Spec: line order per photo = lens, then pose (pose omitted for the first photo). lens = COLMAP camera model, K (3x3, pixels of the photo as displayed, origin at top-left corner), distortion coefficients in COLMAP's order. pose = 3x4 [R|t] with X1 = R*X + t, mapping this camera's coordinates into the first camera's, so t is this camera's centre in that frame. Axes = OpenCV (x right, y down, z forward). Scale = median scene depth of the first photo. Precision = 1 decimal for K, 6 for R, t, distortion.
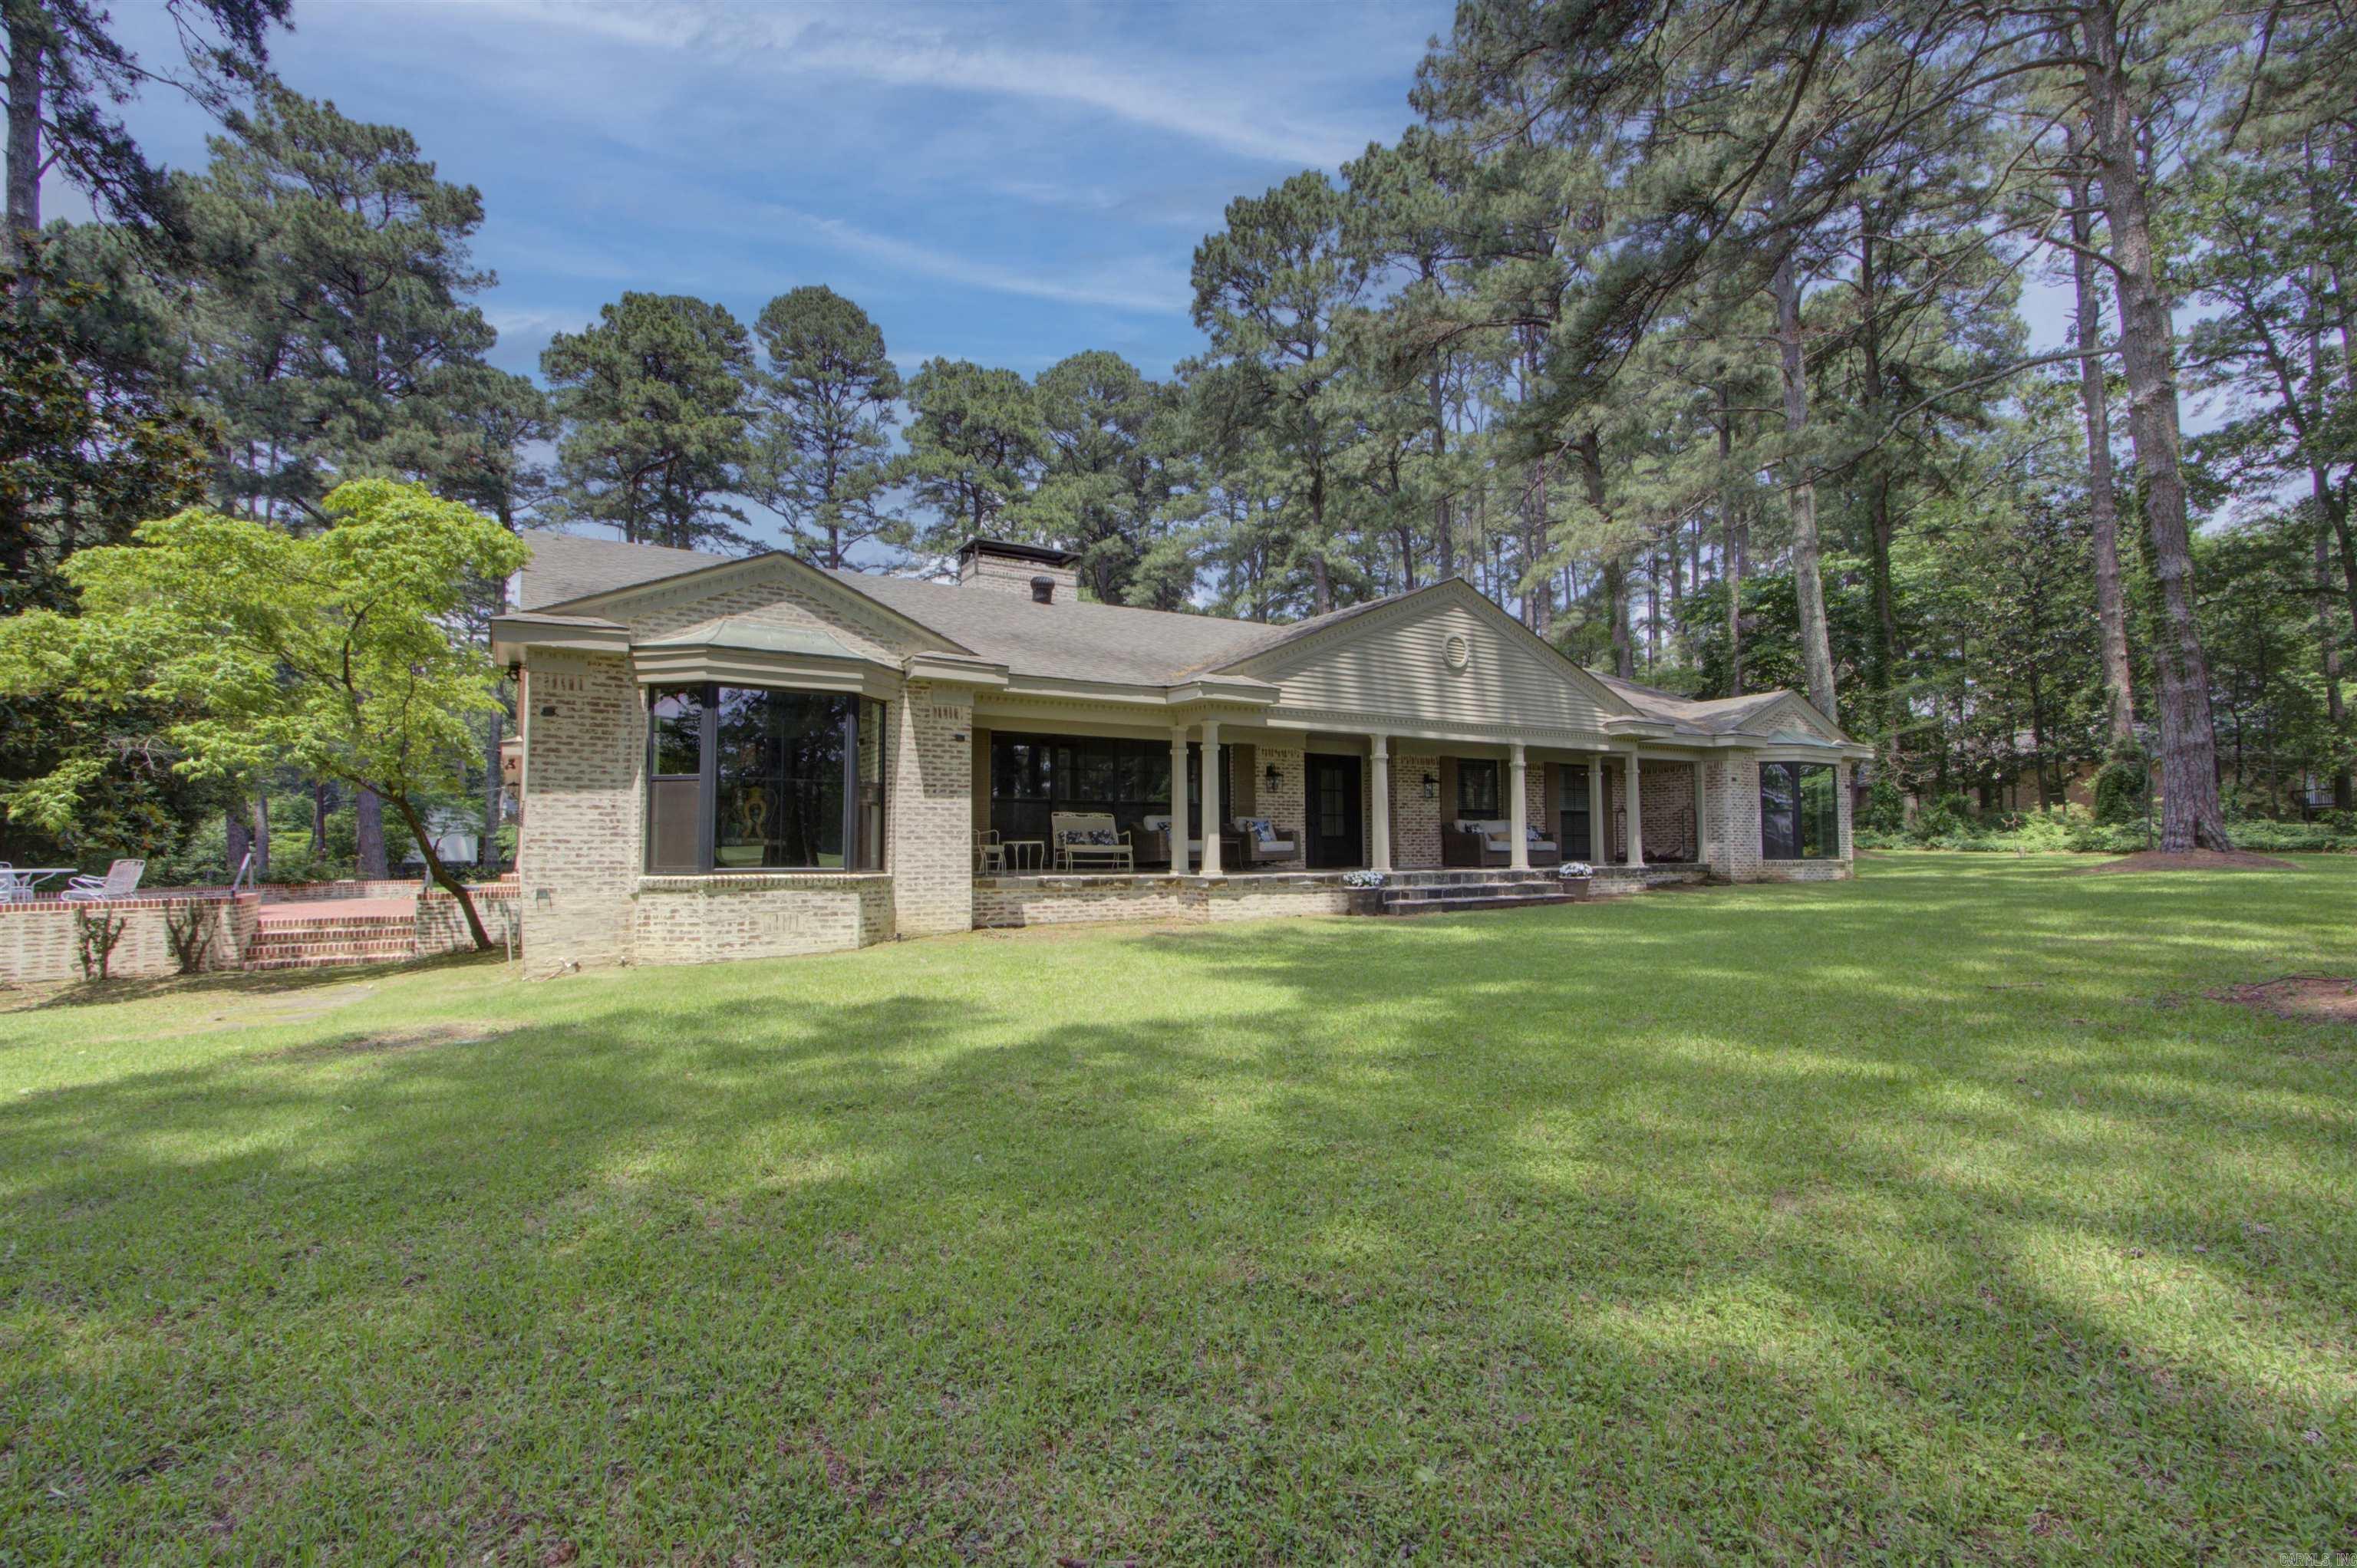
lens RADIAL K [[1070.8, 0, 1169.2], [0, 1070.8, 803.2], [0, 0, 1]] dist [0.011024, 0.000070]
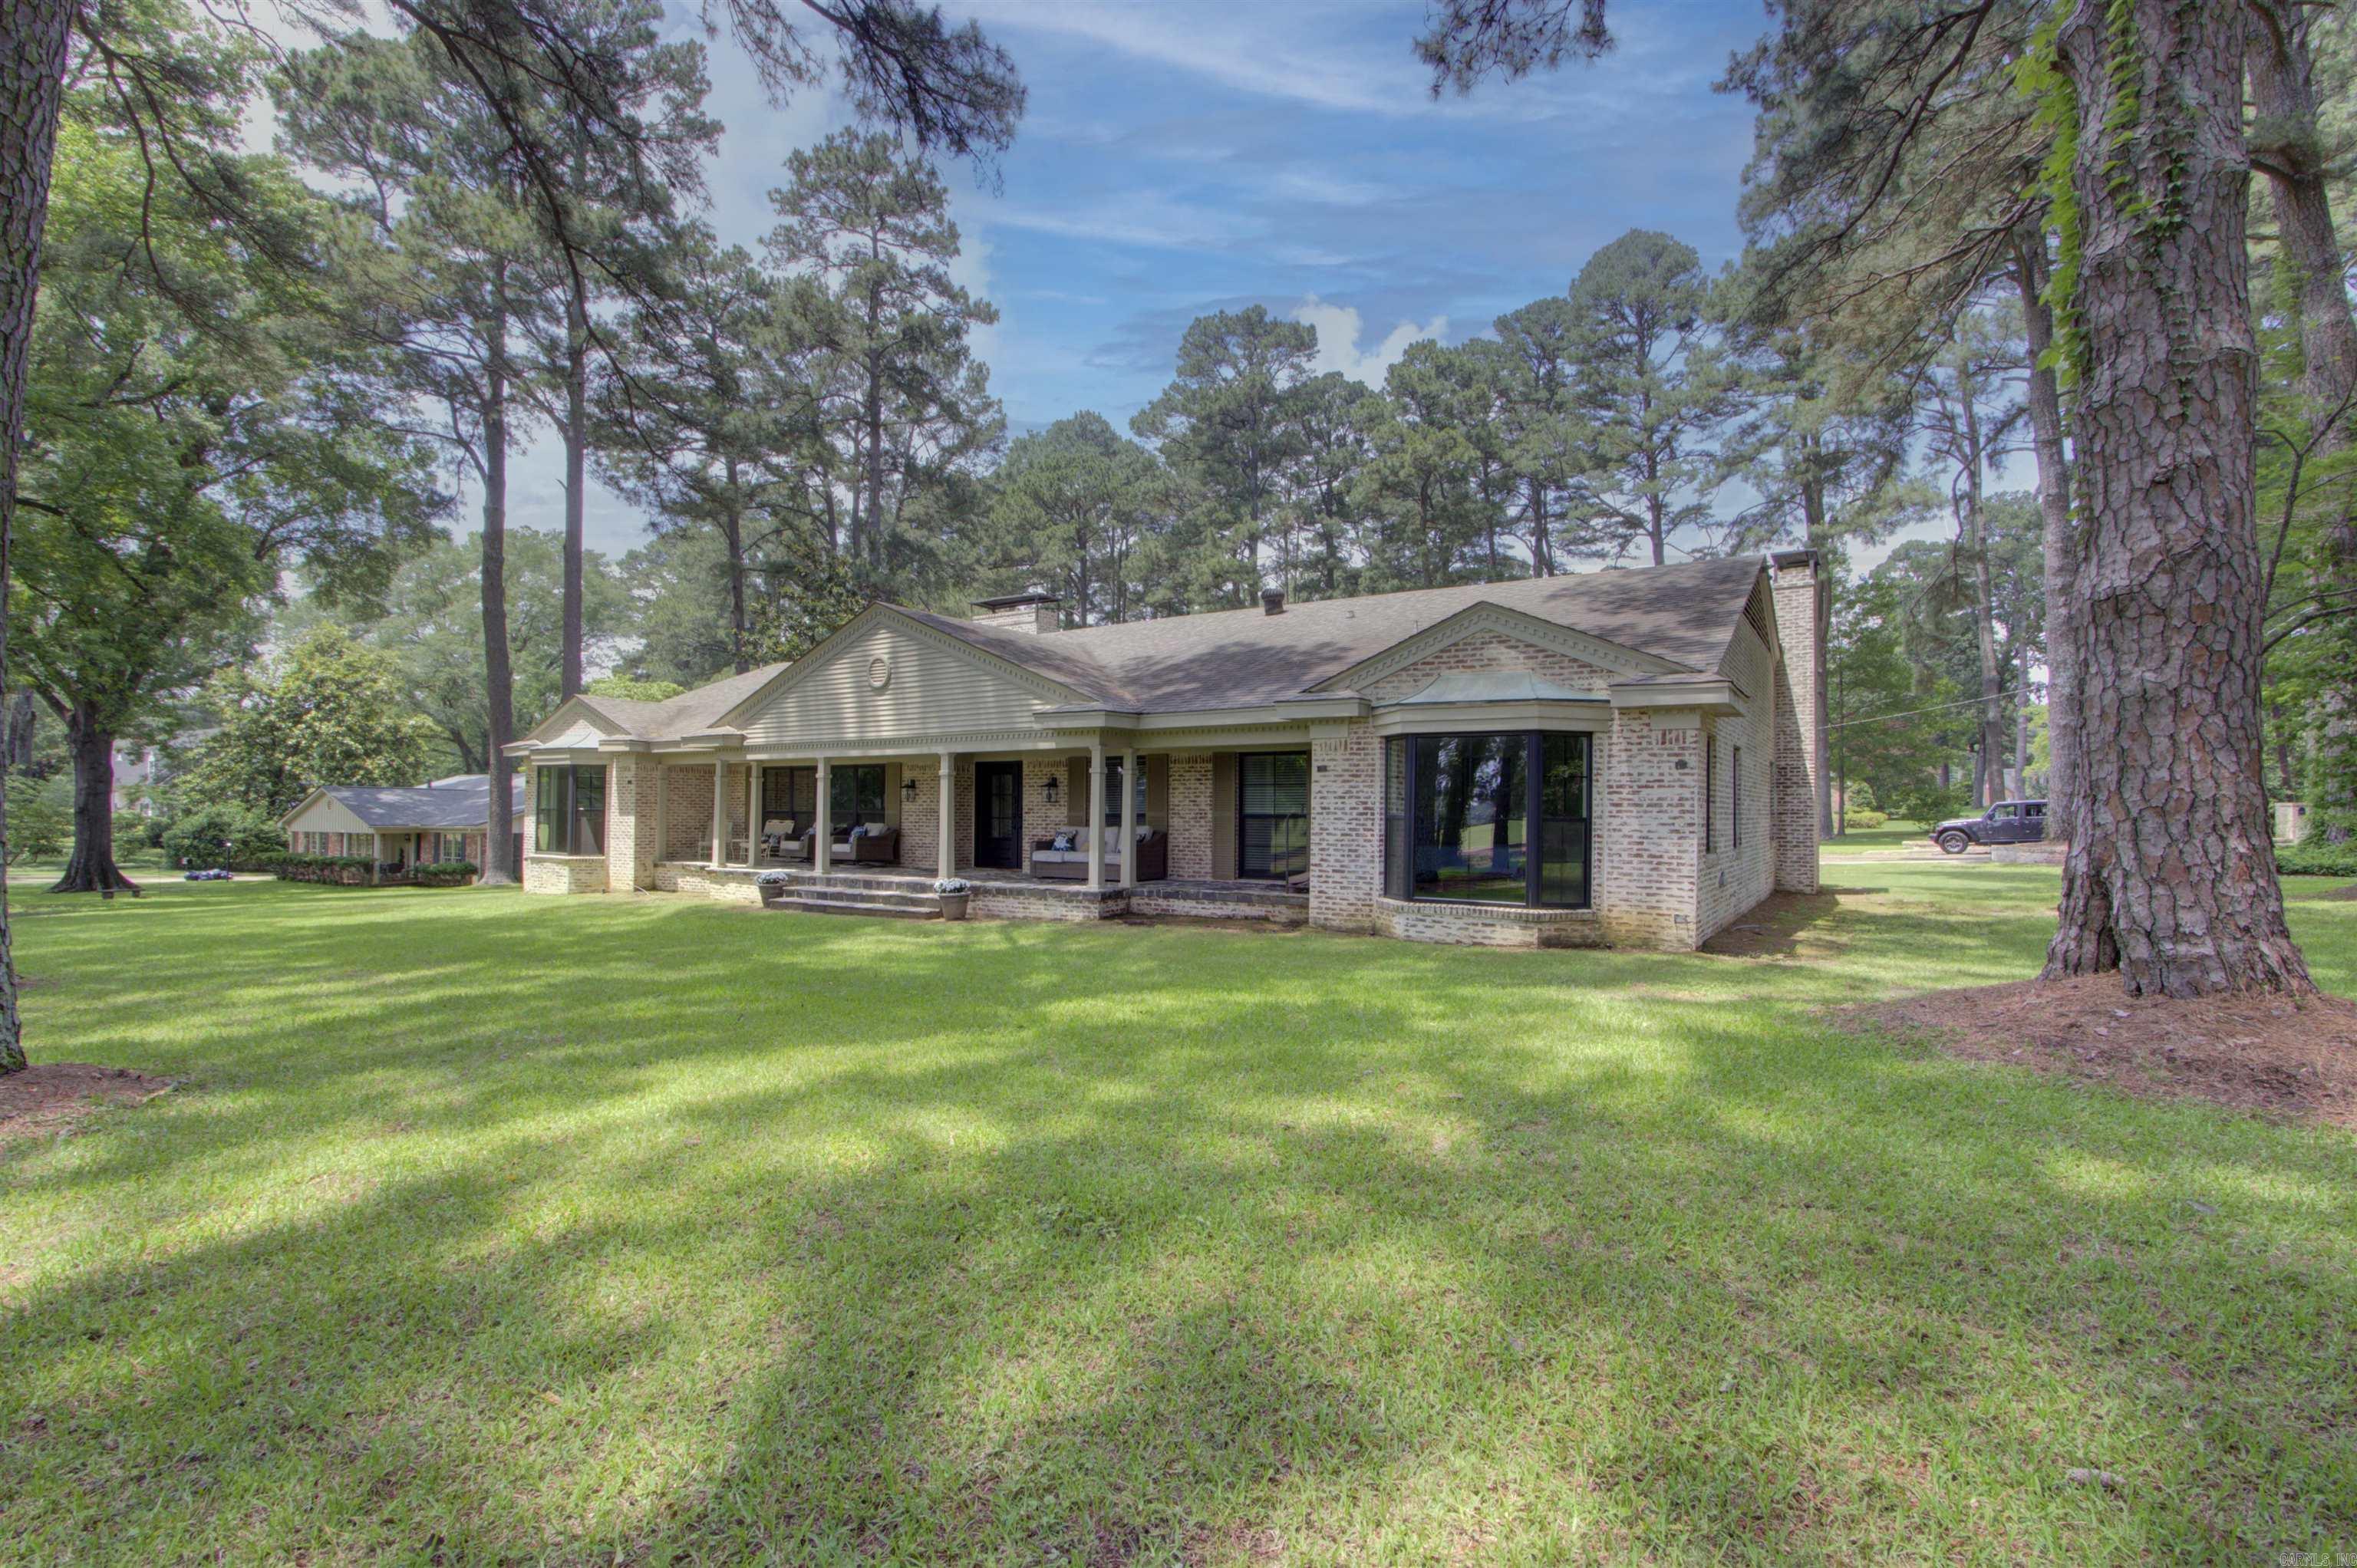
lens RADIAL K [[1070.8, 0, 1169.2], [0, 1070.8, 803.2], [0, 0, 1]] dist [0.011024, 0.000070]
pose [[0.409755, -0.006723, -0.912171, 1.366305], [0.030058, 0.999529, 0.006136, -0.008326], [0.911700, -0.029932, 0.409764, 0.817844]]
